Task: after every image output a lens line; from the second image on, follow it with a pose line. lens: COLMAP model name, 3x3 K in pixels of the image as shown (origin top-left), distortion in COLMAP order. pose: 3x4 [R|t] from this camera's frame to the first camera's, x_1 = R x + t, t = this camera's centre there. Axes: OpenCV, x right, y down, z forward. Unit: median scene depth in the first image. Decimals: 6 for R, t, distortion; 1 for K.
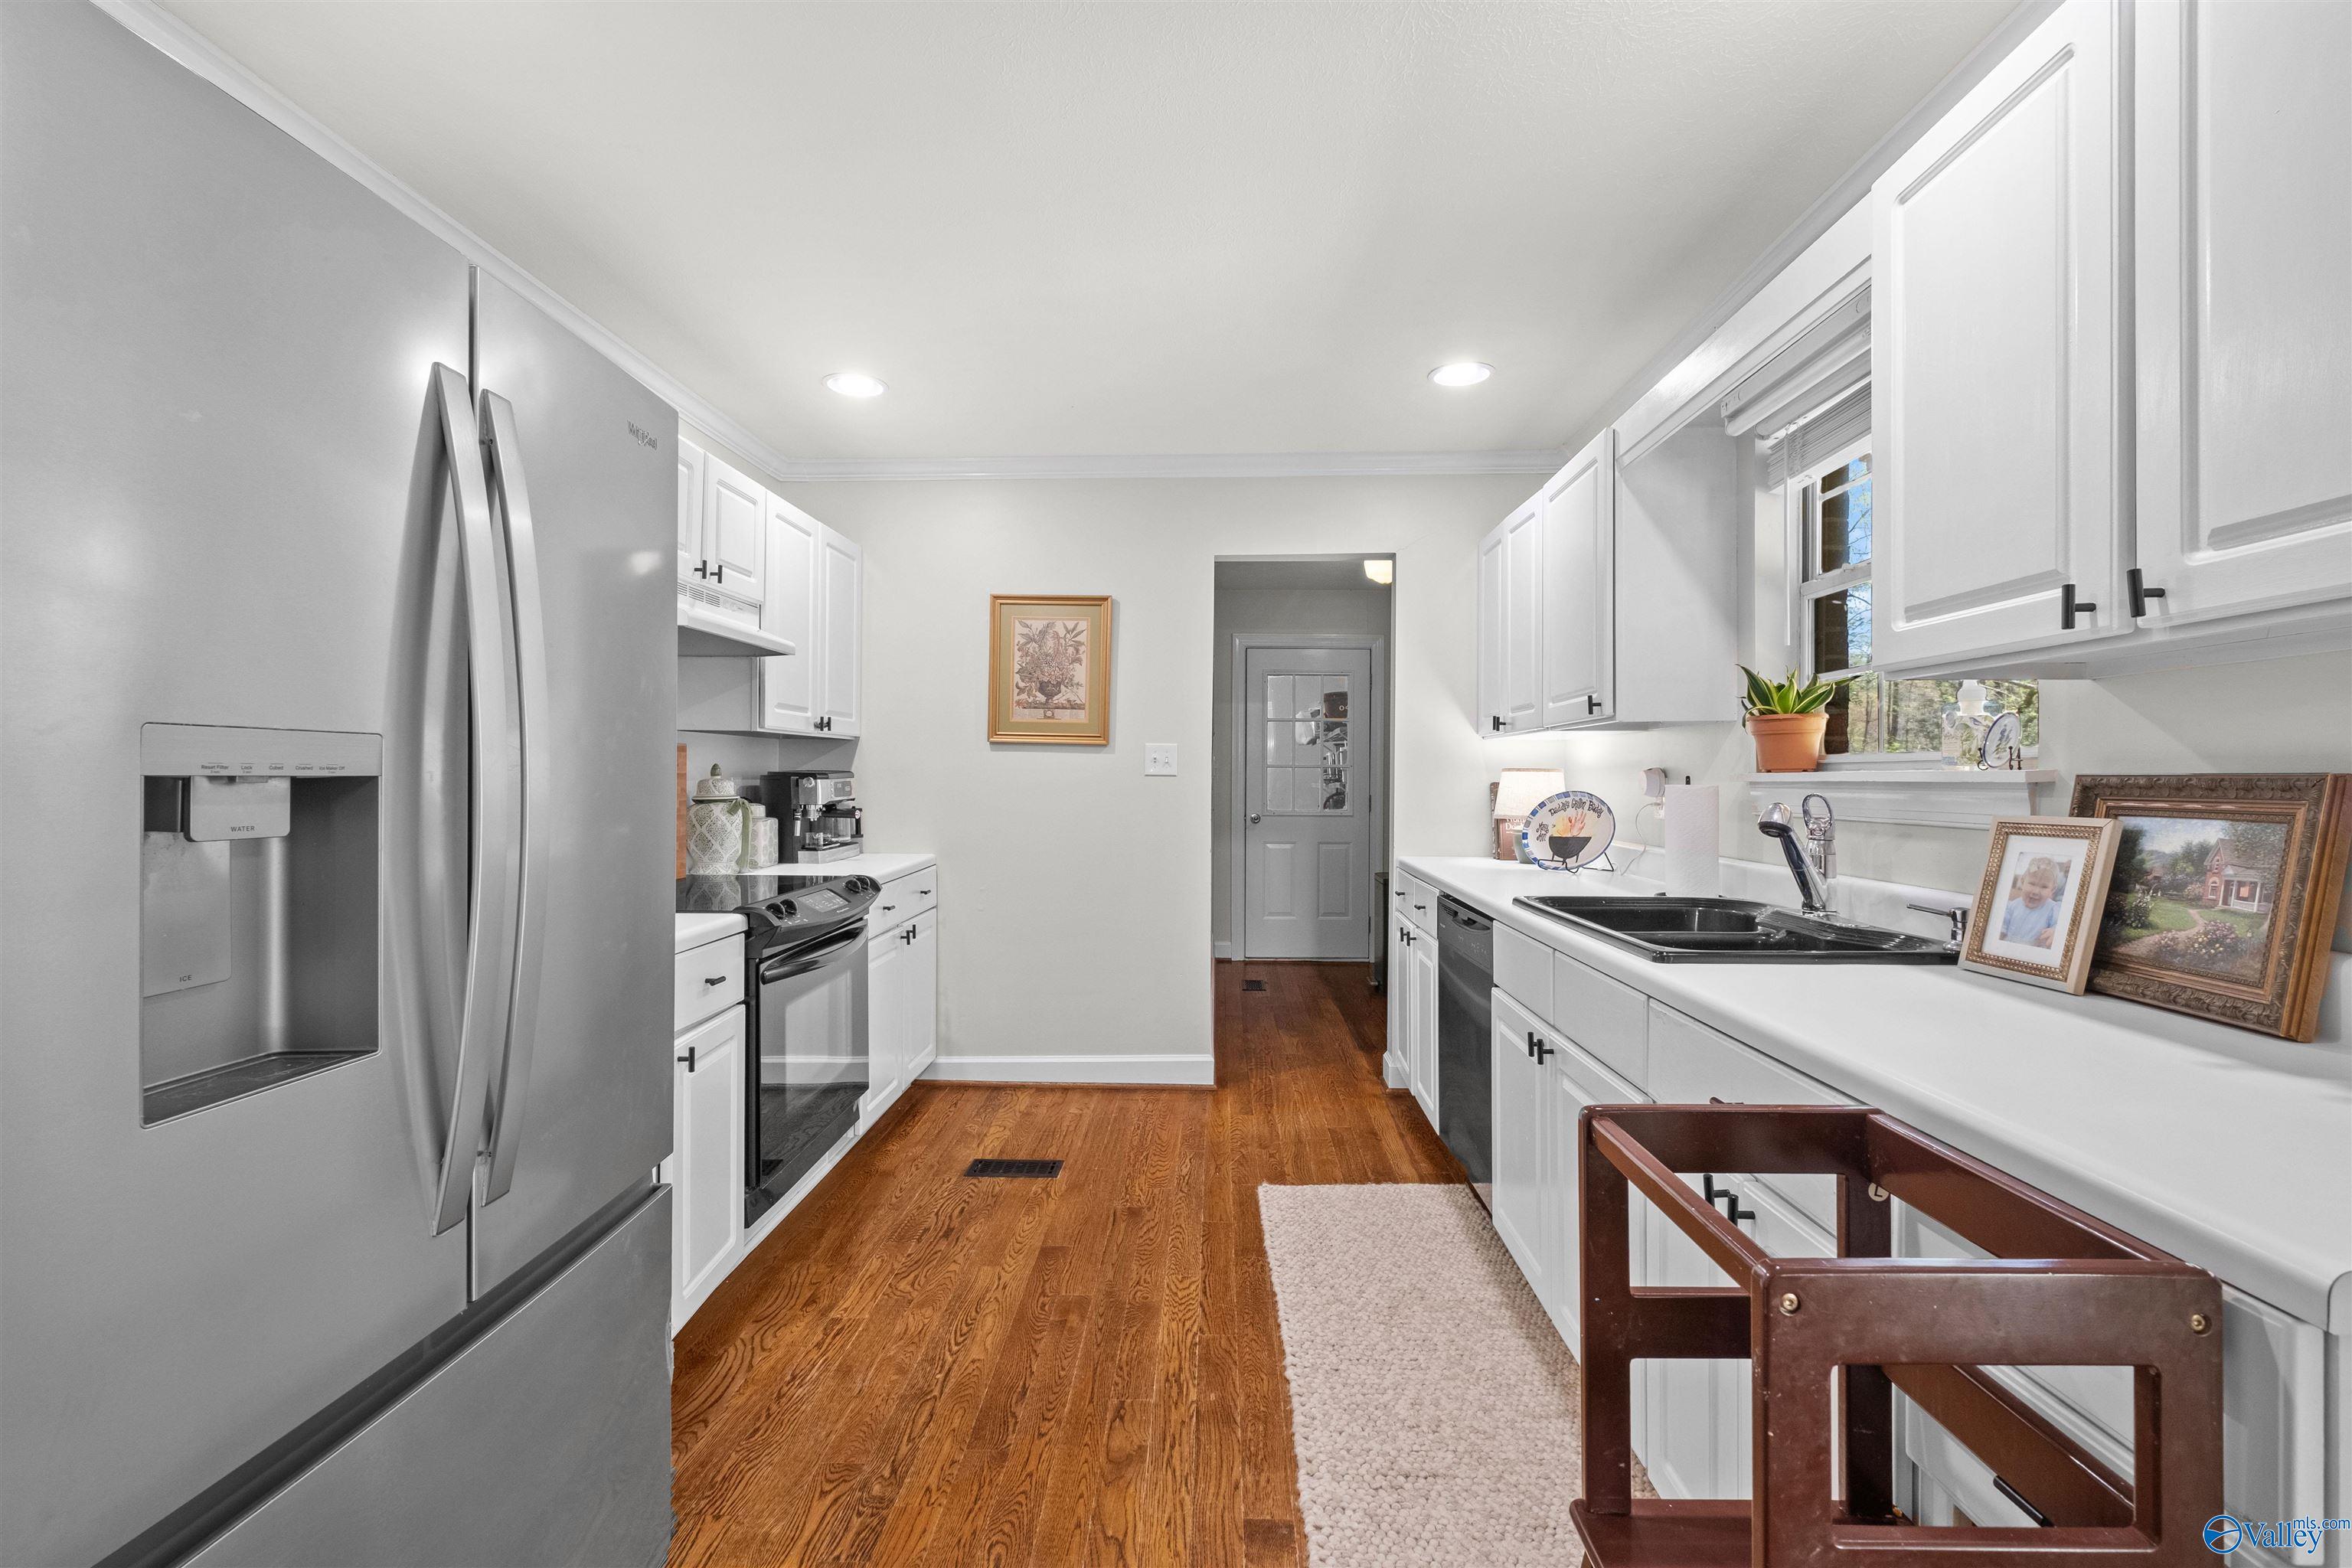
lens RADIAL K [[1020.5, 0, 1183.7], [0, 1020.5, 778.9], [0, 0, 1]] dist [0.001786, -0.000160]
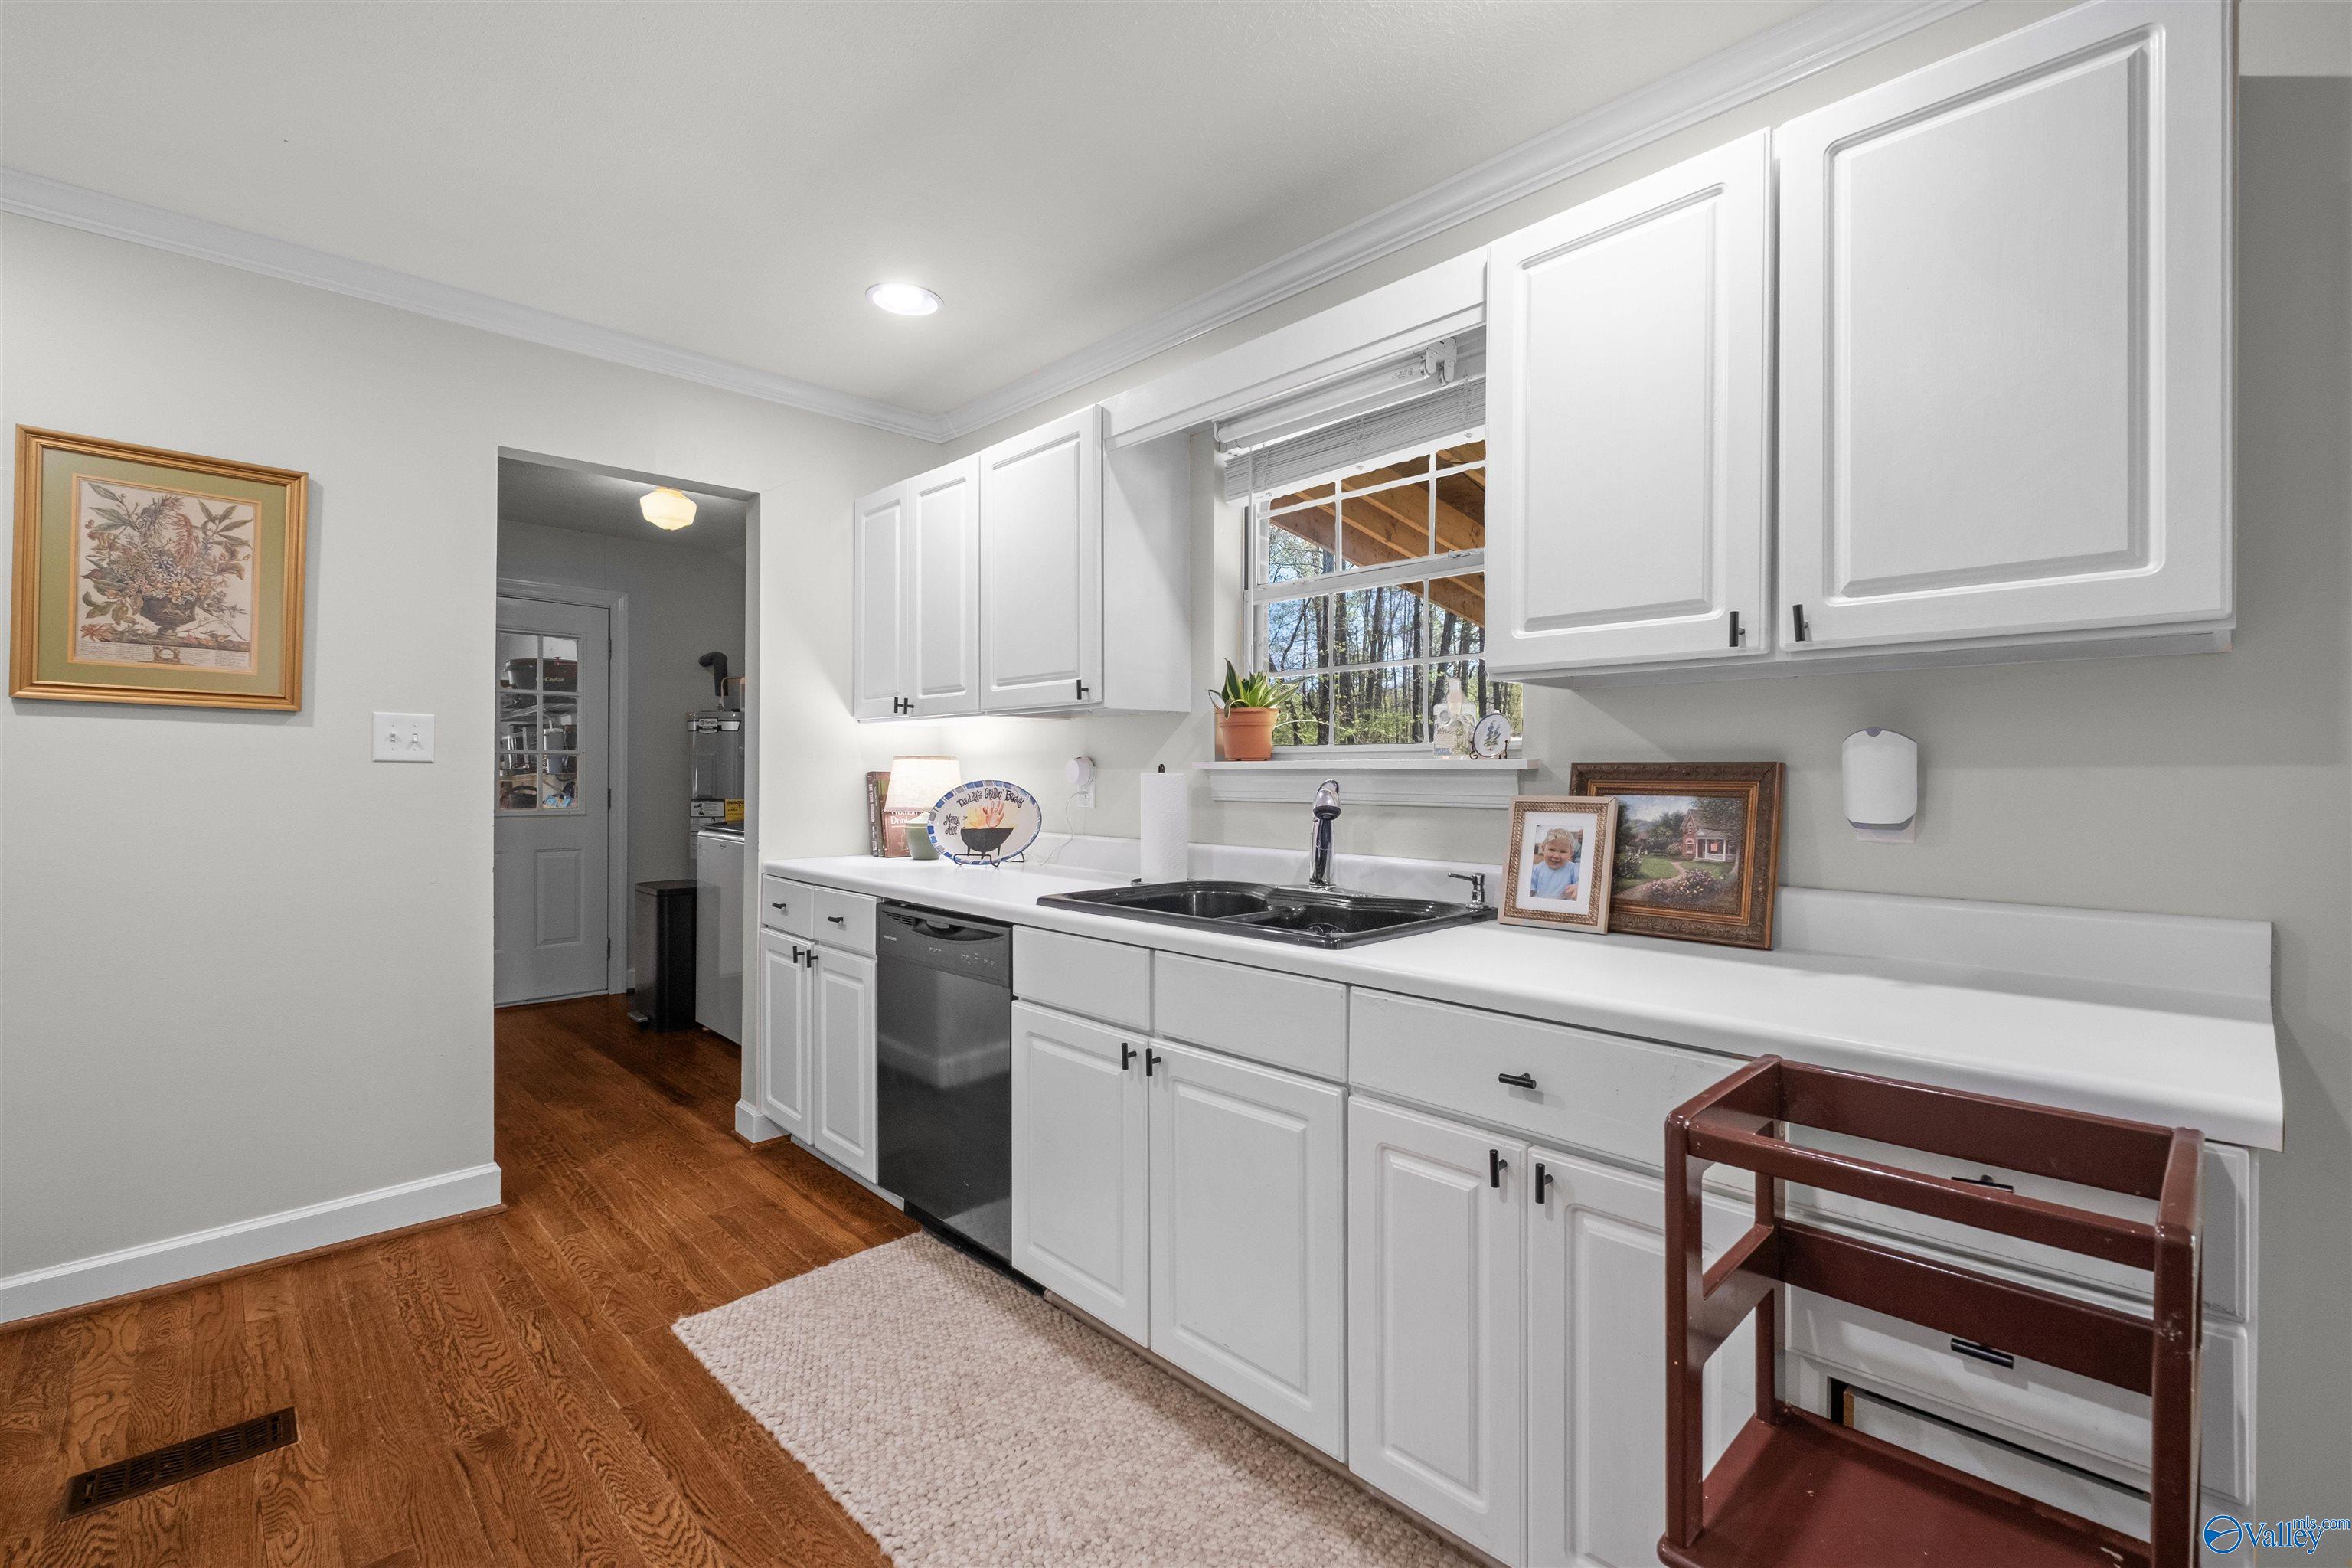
lens RADIAL K [[1032.0, 0, 1170.1], [0, 1032.0, 776.3], [0, 0, 1]] dist [0.016205, -0.009339]
pose [[0.698420, -0.003510, 0.715680, -0.206603], [-0.000928, 0.999983, 0.005810, 0.002727], [-0.715688, -0.004722, 0.698405, 0.229555]]
